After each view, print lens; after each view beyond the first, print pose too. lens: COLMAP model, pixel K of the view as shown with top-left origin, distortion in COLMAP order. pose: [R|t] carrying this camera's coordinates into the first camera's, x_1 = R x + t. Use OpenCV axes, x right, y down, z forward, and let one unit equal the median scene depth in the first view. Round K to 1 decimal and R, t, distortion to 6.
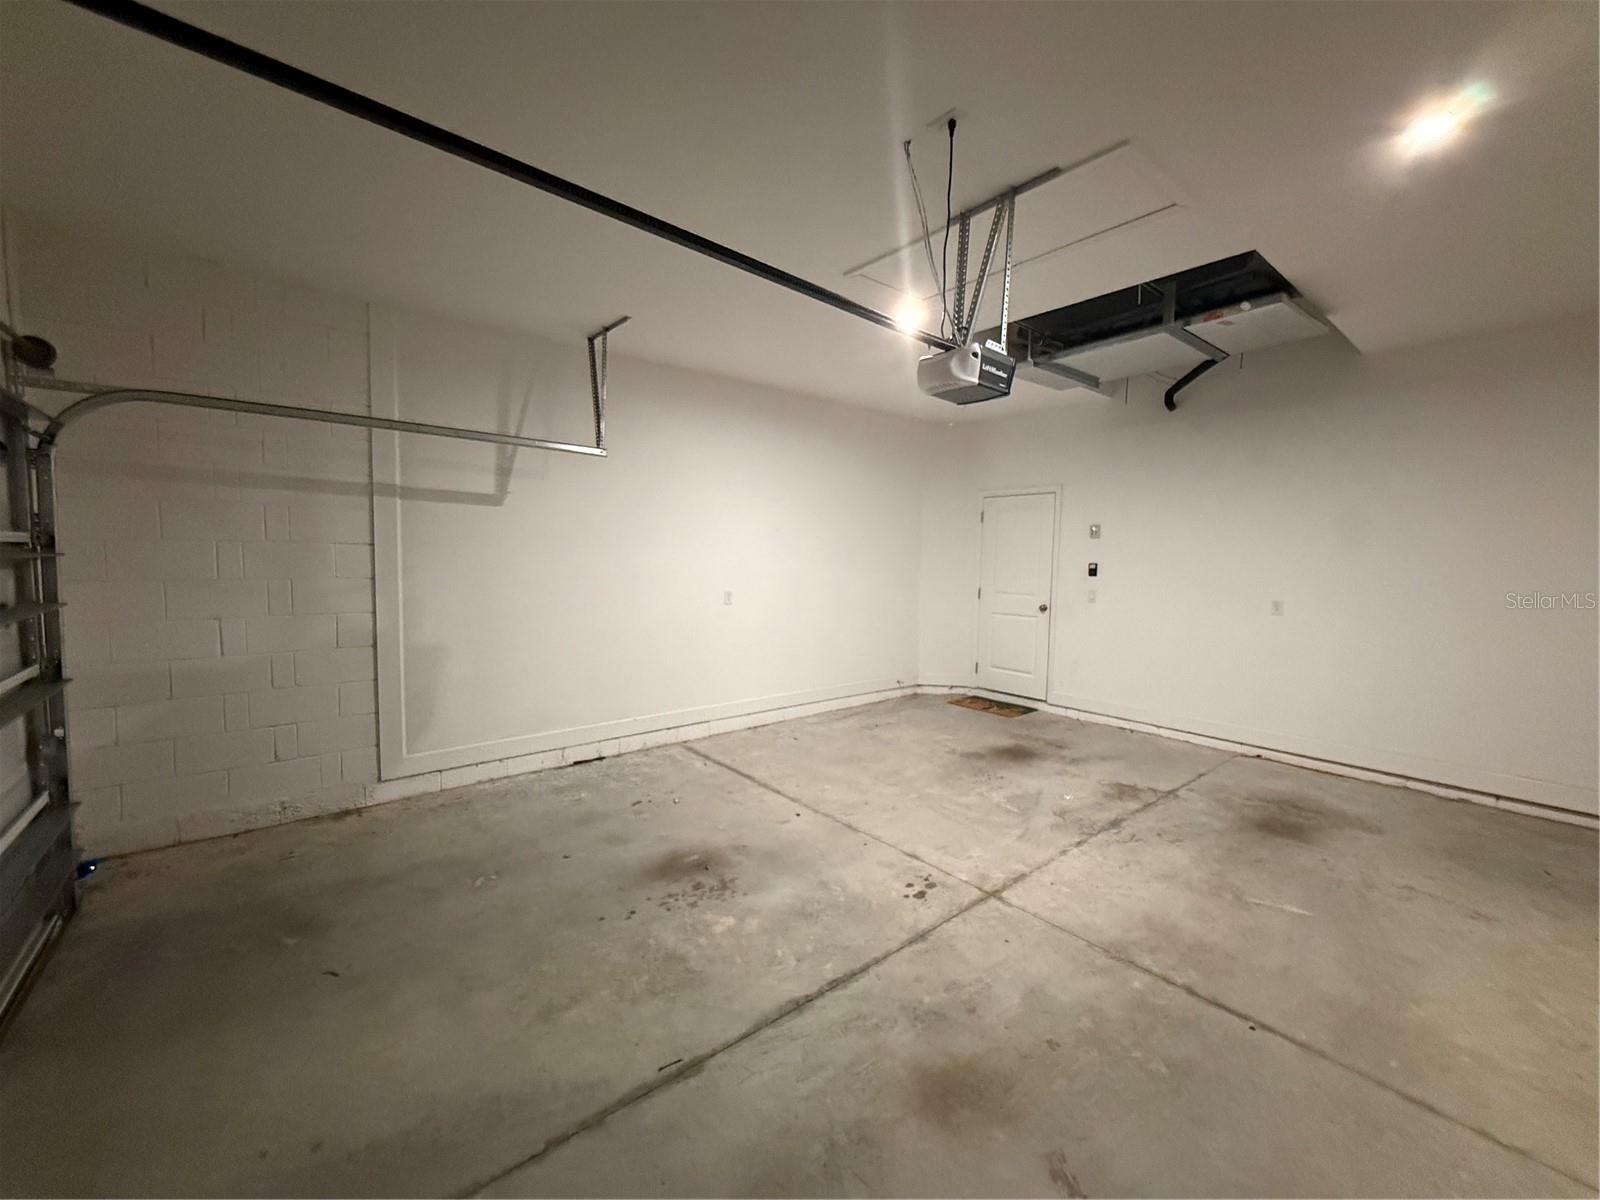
lens RADIAL K [[646.6, 0, 802.5], [0, 646.6, 601.3], [0, 0, 1]] dist [0.000742, 0.000265]
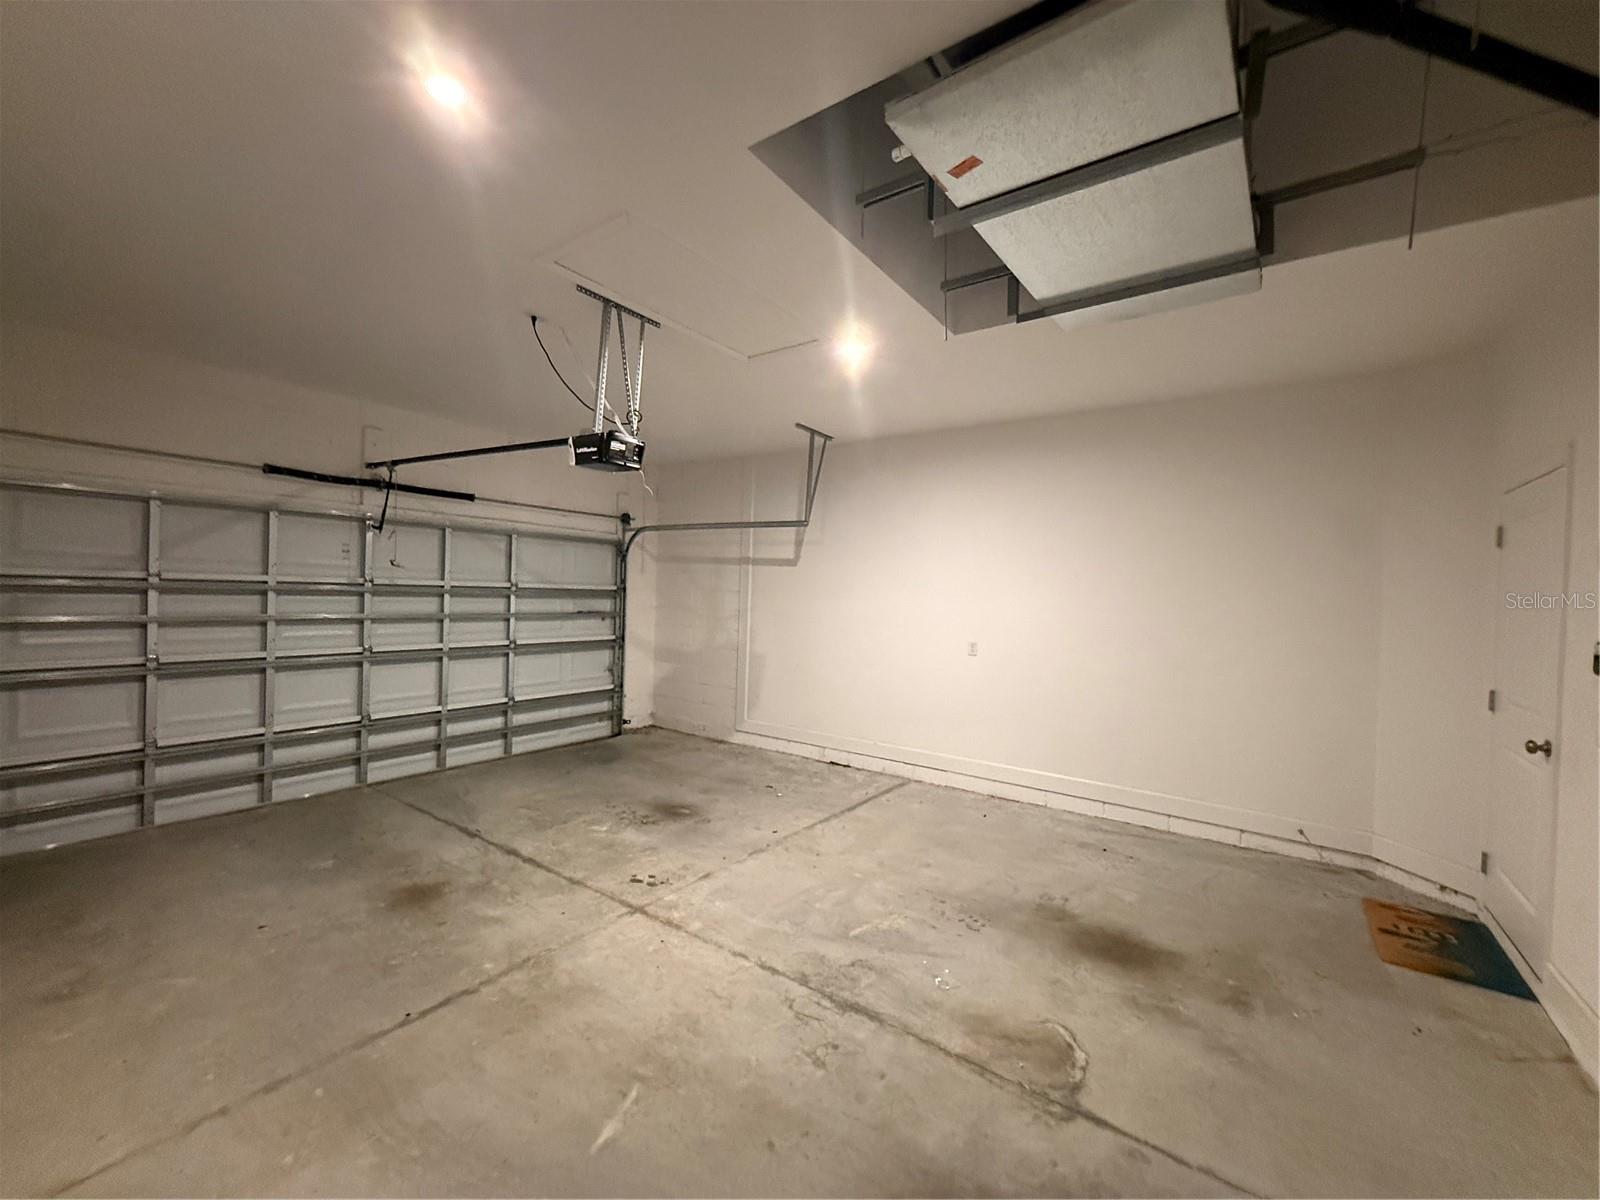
lens RADIAL K [[646.6, 0, 801.1], [0, 646.6, 602.7], [0, 0, 1]] dist [0.000742, 0.000265]
pose [[0.249702, 0.008179, -0.968288, 1.083857], [-0.097344, 0.995111, -0.016698, -0.047472], [0.963417, 0.098427, 0.249278, 0.733586]]
